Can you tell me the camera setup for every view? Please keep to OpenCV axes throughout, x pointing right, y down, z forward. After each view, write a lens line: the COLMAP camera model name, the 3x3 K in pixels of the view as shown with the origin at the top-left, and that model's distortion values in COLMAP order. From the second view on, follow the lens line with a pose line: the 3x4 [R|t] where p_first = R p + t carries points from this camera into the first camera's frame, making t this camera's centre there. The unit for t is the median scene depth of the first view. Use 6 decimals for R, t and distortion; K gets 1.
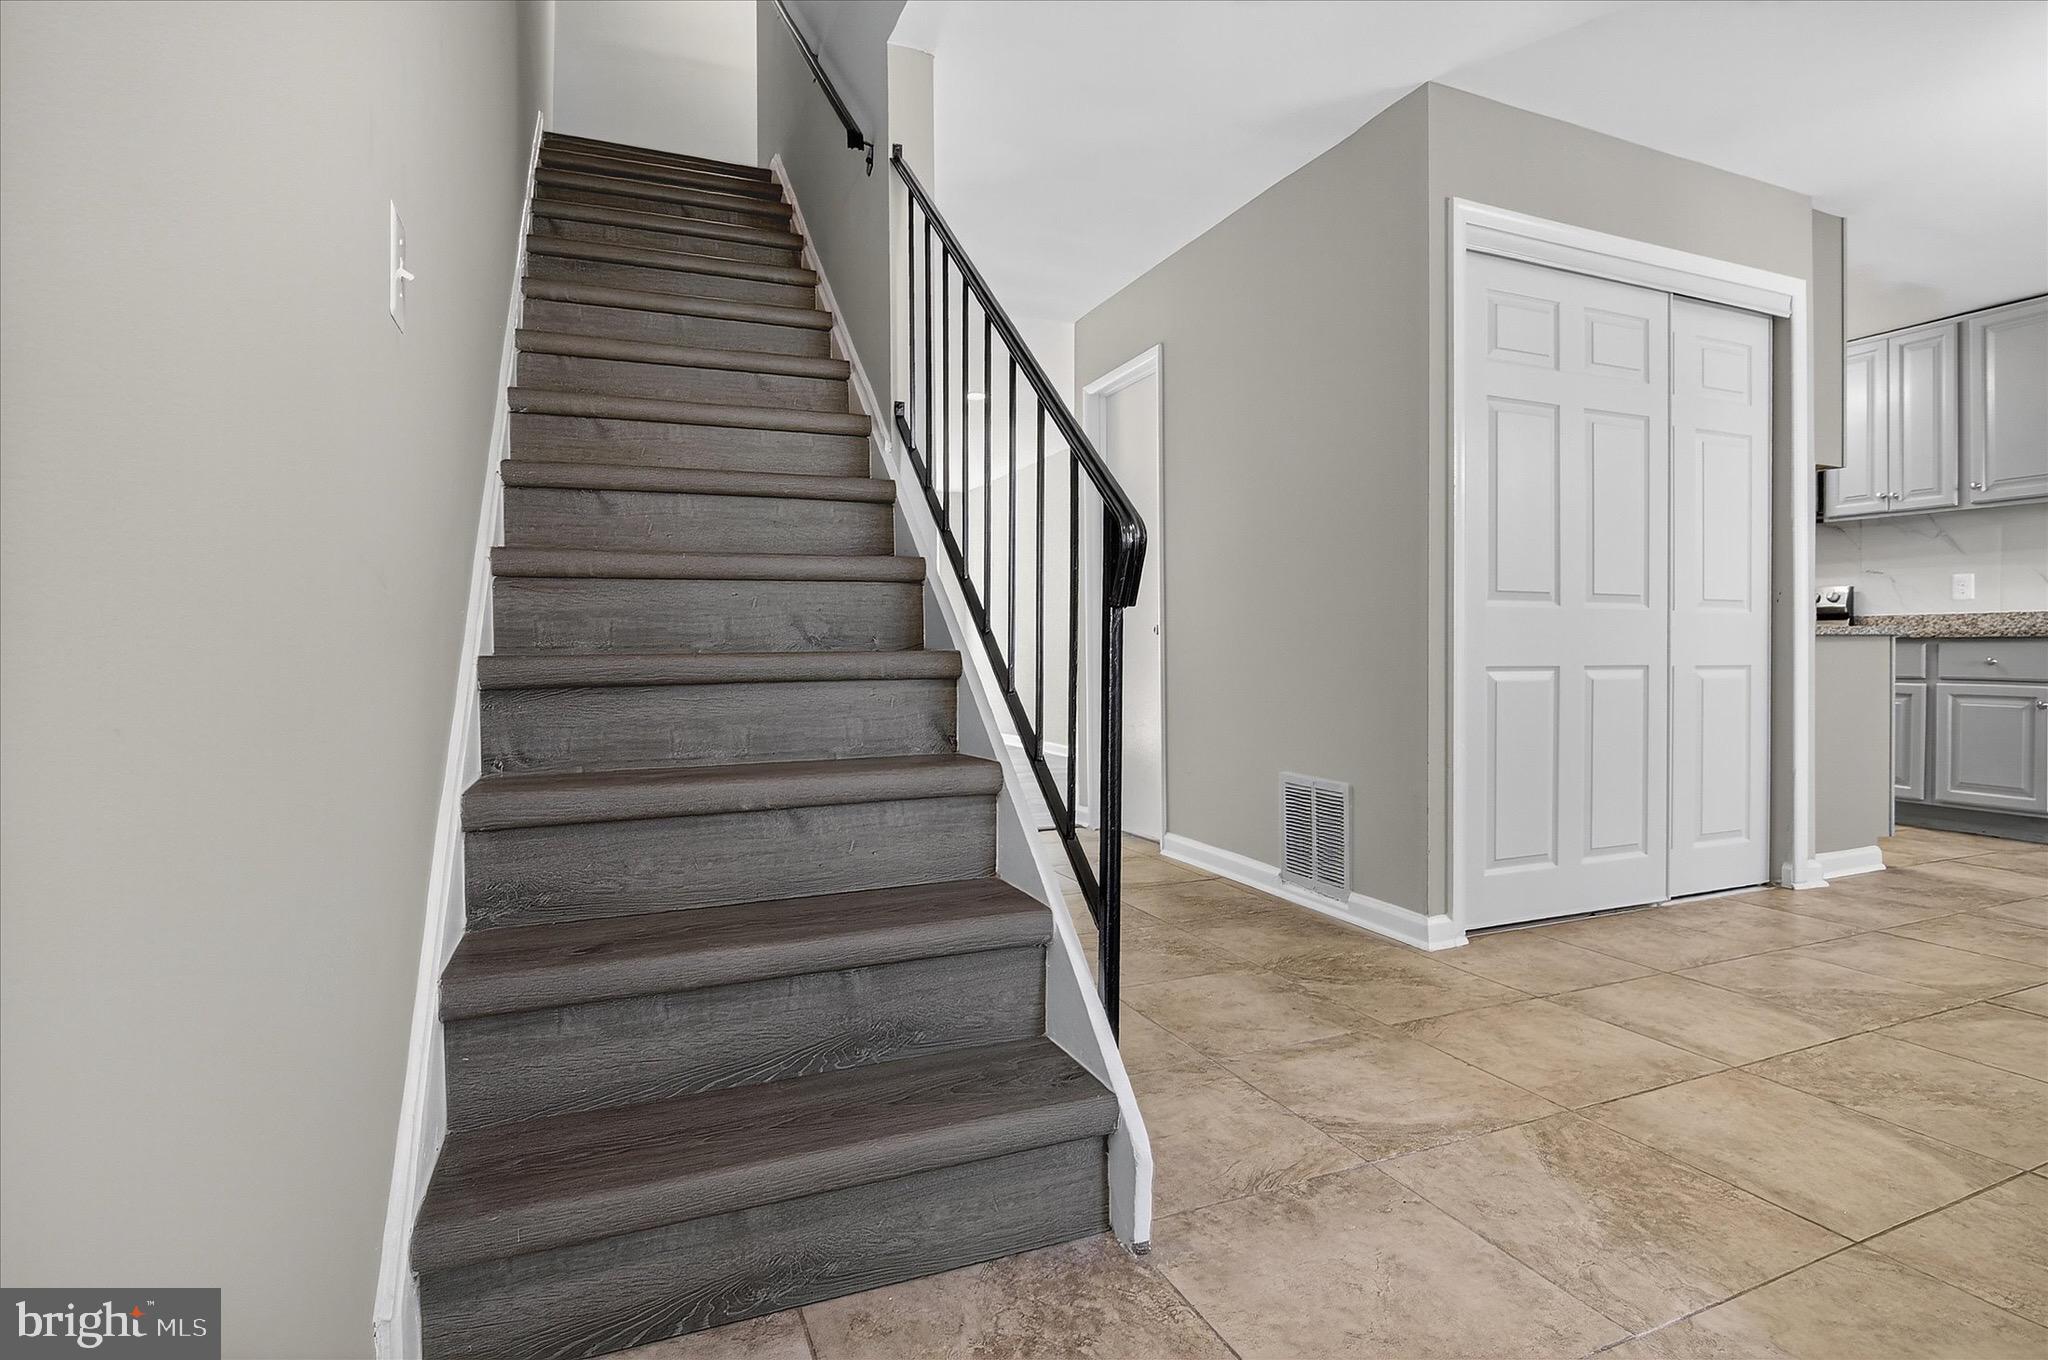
lens RADIAL K [[996.0, 0, 1019.7], [0, 996.0, 662.5], [0, 0, 1]] dist [-0.010831, -0.007929]
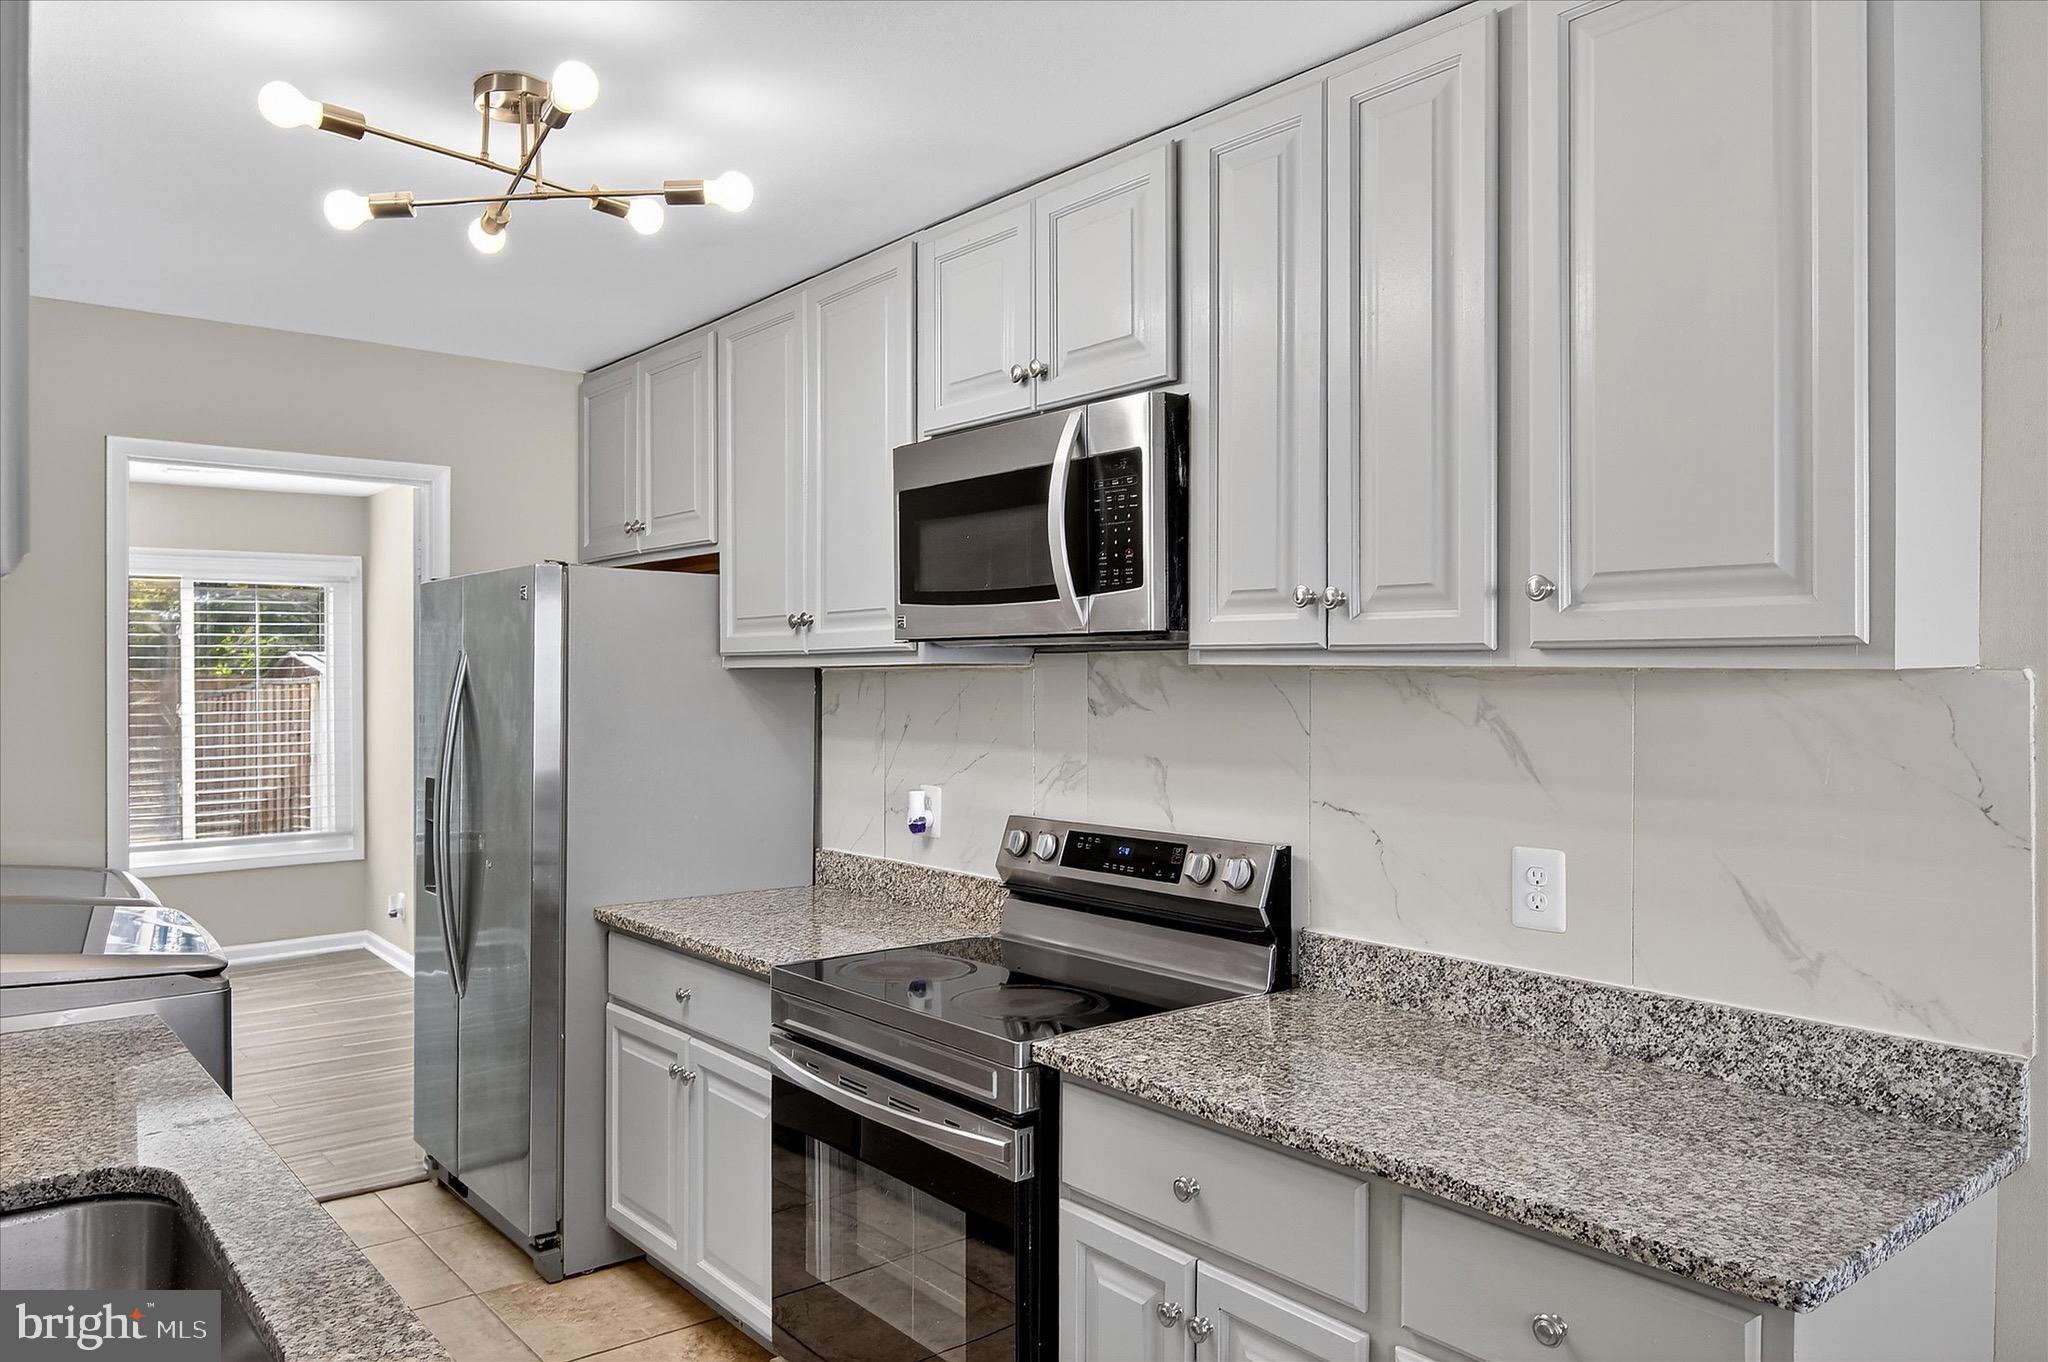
lens RADIAL K [[1398.4, 0, 1007.3], [0, 1398.4, 681.1], [0, 0, 1]] dist [0.000056, -0.012384]
pose [[0.957671, 0.001552, 0.287861, 0.709060], [0.000764, 0.999968, -0.007935, -0.149866], [-0.287864, 0.007819, 0.957639, 0.652953]]
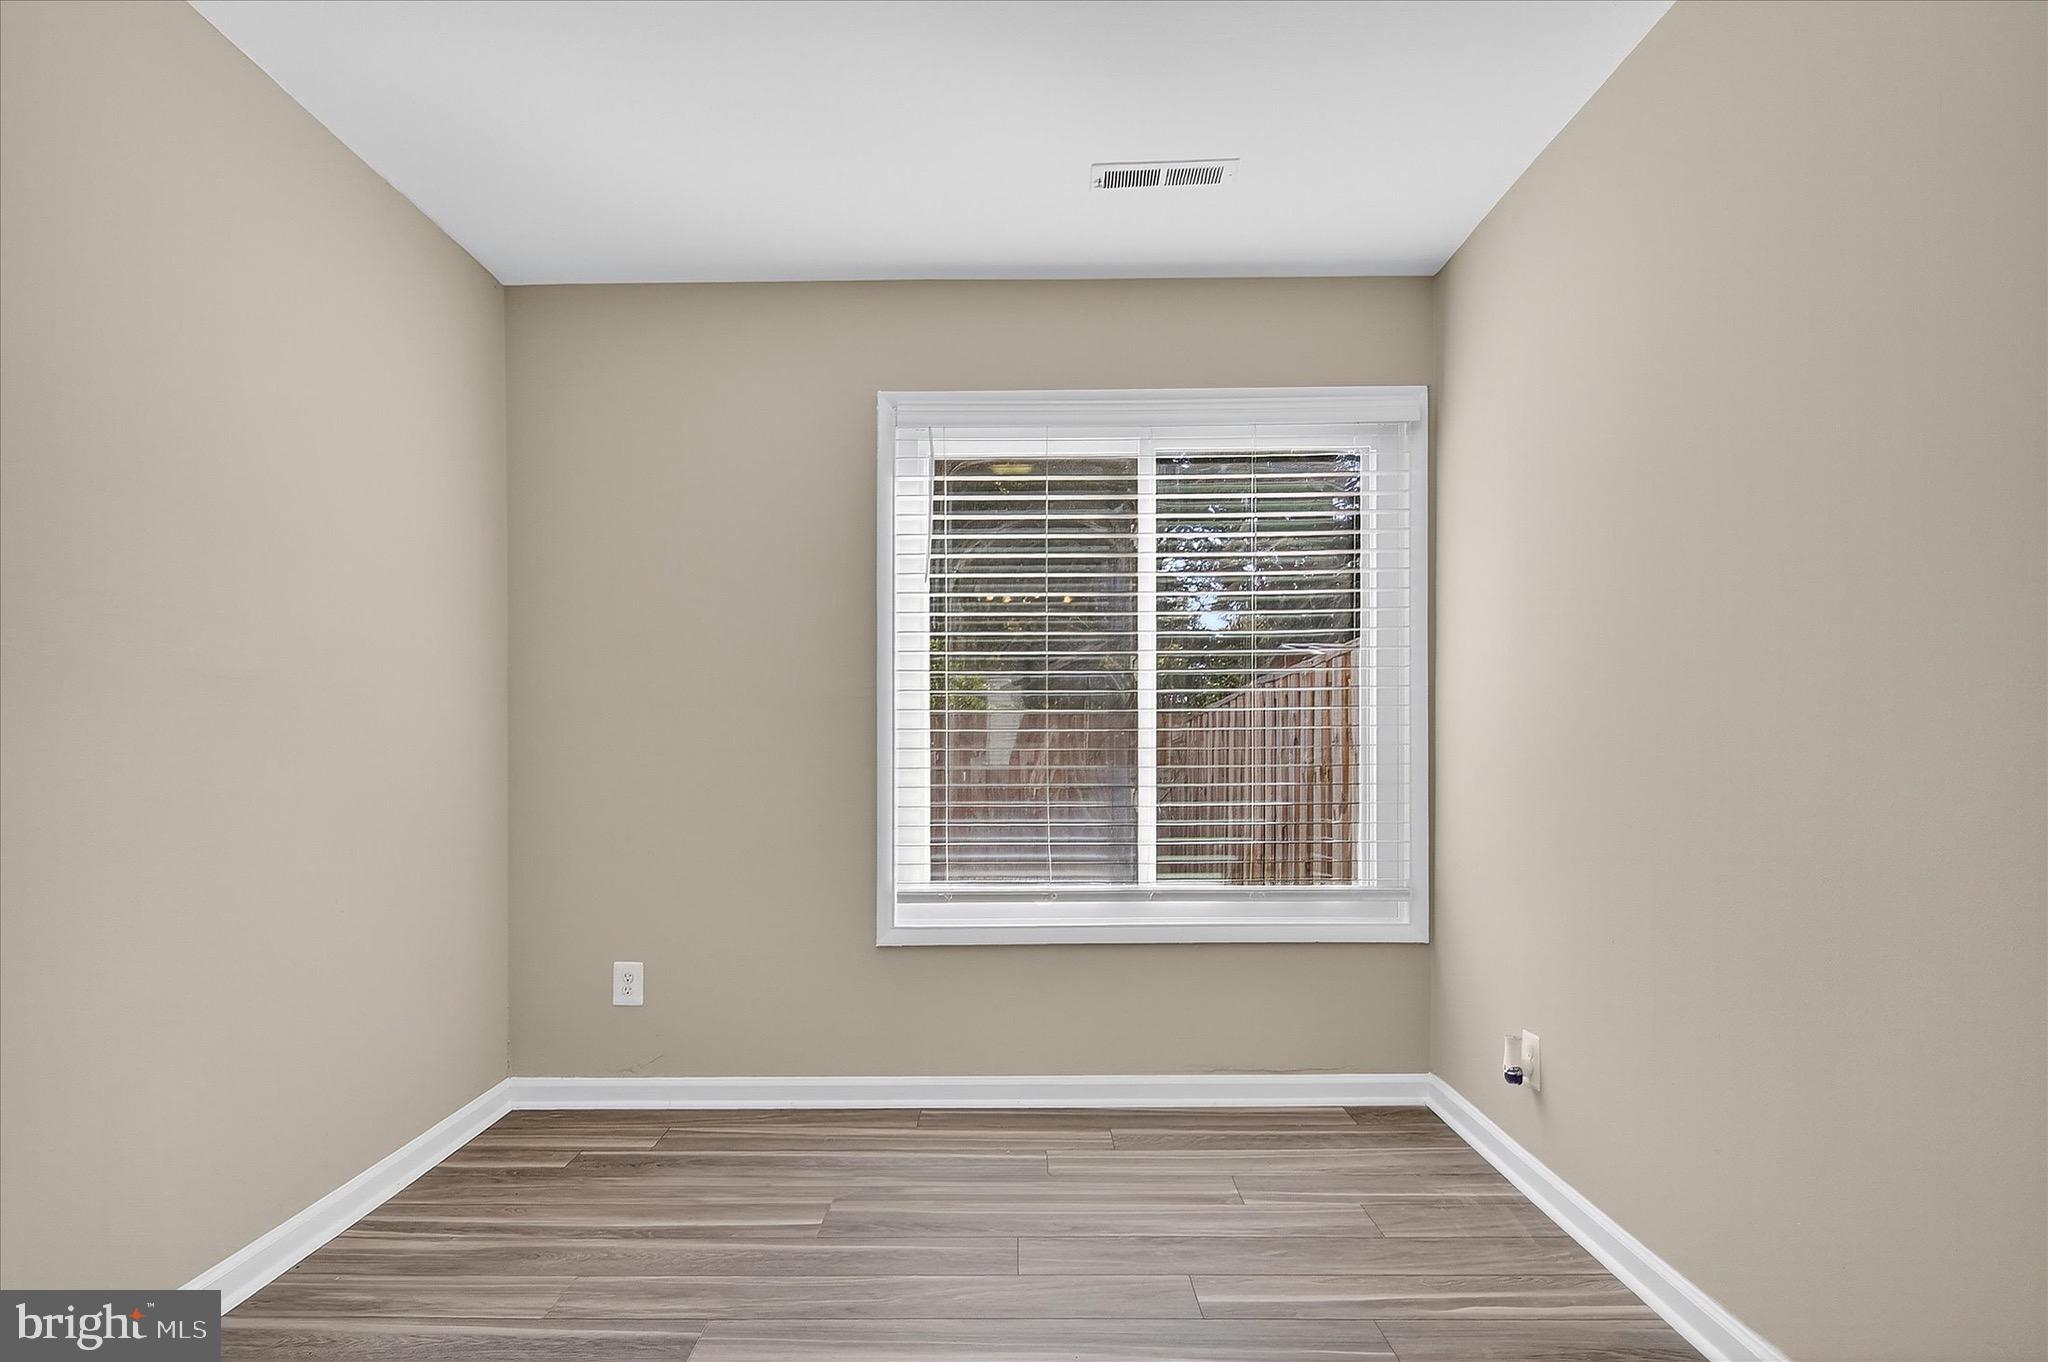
lens RADIAL K [[996.0, 0, 1005.7], [0, 996.0, 688.1], [0, 0, 1]] dist [-0.010831, -0.007929]
pose [[0.939486, -0.018621, -0.342081, 0.431178], [-0.014795, 0.995385, -0.094817, -0.054547], [0.342268, 0.094140, 0.934875, 1.714845]]
